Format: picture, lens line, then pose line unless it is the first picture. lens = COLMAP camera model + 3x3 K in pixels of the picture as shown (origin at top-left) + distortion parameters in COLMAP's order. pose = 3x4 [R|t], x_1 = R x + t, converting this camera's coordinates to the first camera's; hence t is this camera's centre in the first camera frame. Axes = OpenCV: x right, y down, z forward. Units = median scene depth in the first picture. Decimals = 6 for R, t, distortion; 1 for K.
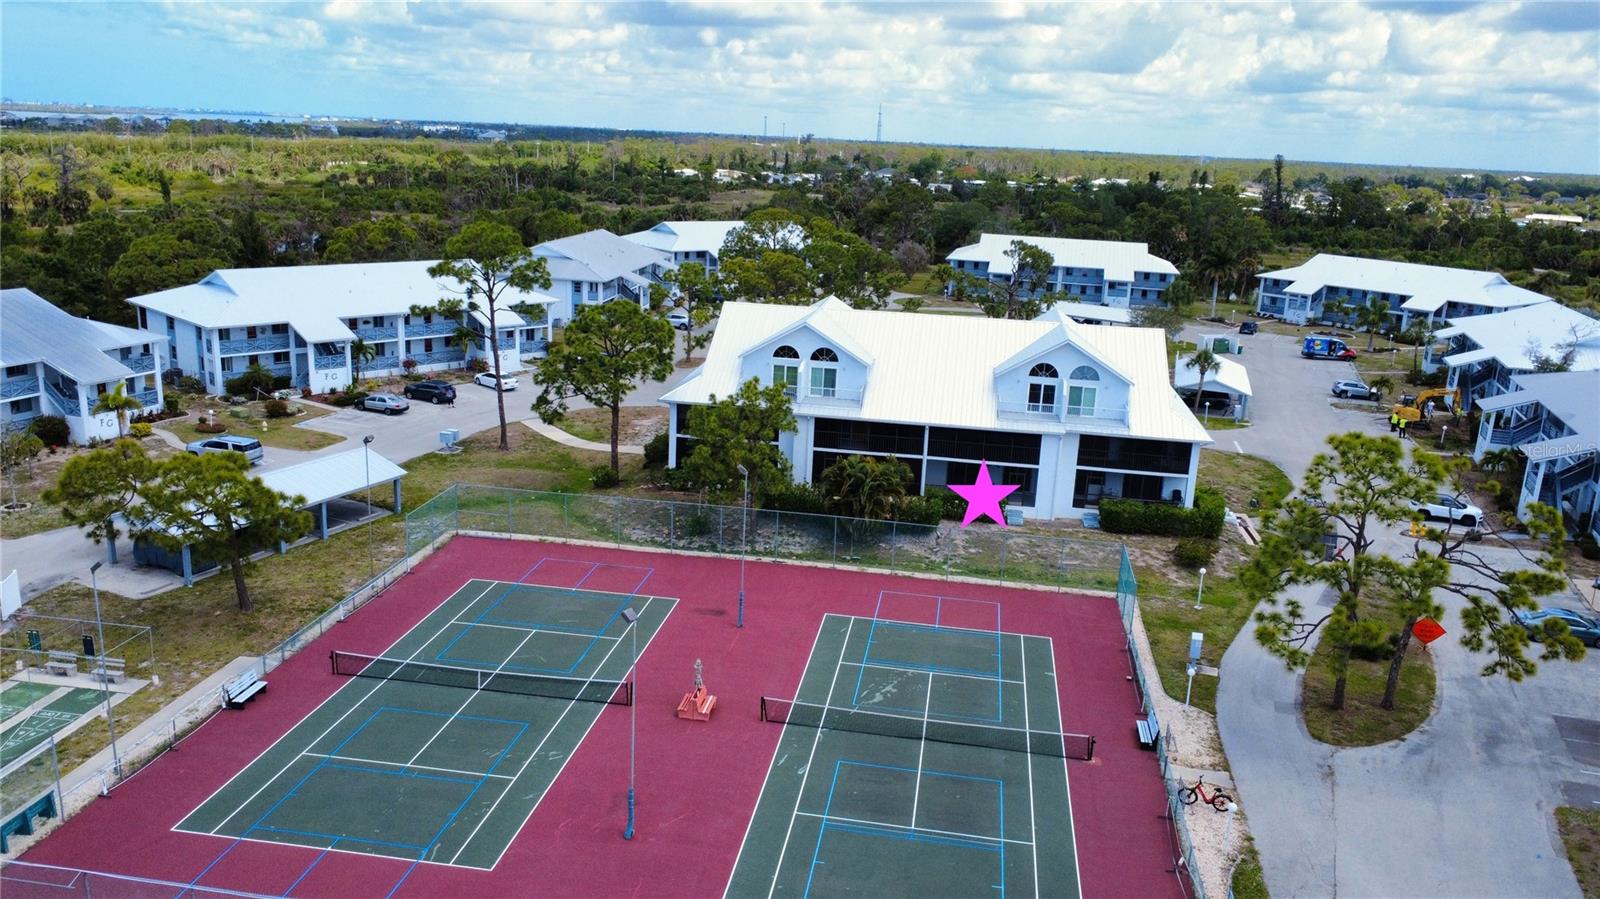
lens RADIAL K [[1210.0, 0, 800.0], [0, 1210.0, 449.5], [0, 0, 1]] dist [0.004355, -0.003639]
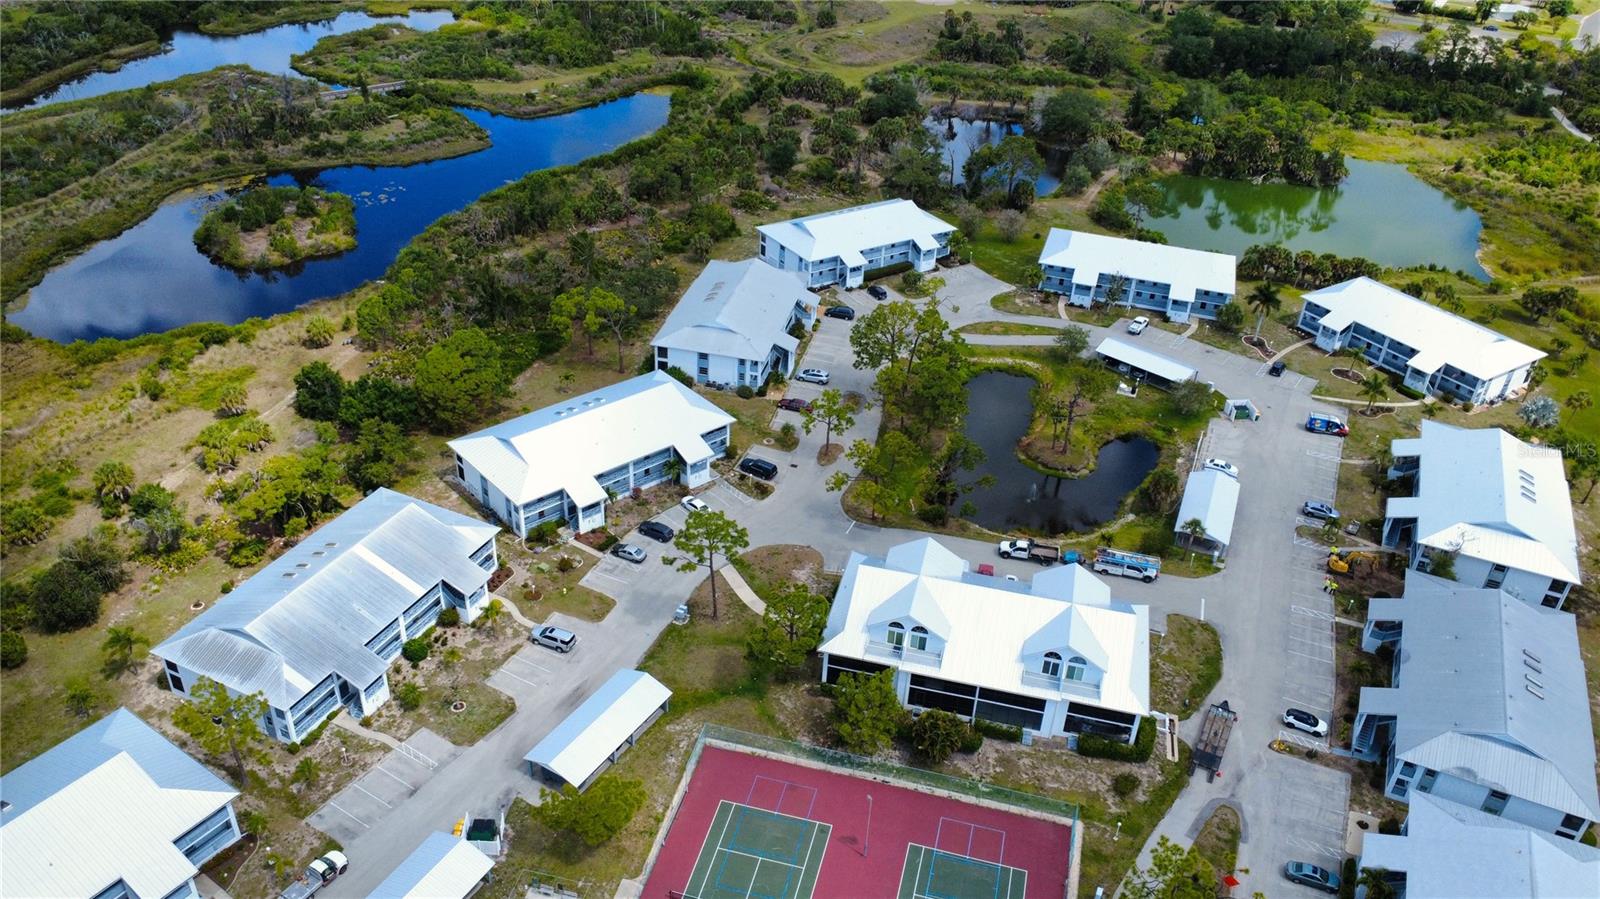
lens RADIAL K [[1210.0, 0, 800.0], [0, 1210.0, 449.5], [0, 0, 1]] dist [0.004355, -0.003639]
pose [[0.995689, 0.051534, -0.077120, -0.028348], [-0.026577, 0.955099, 0.295094, -0.815928], [0.088865, -0.291772, 0.952351, -0.517509]]
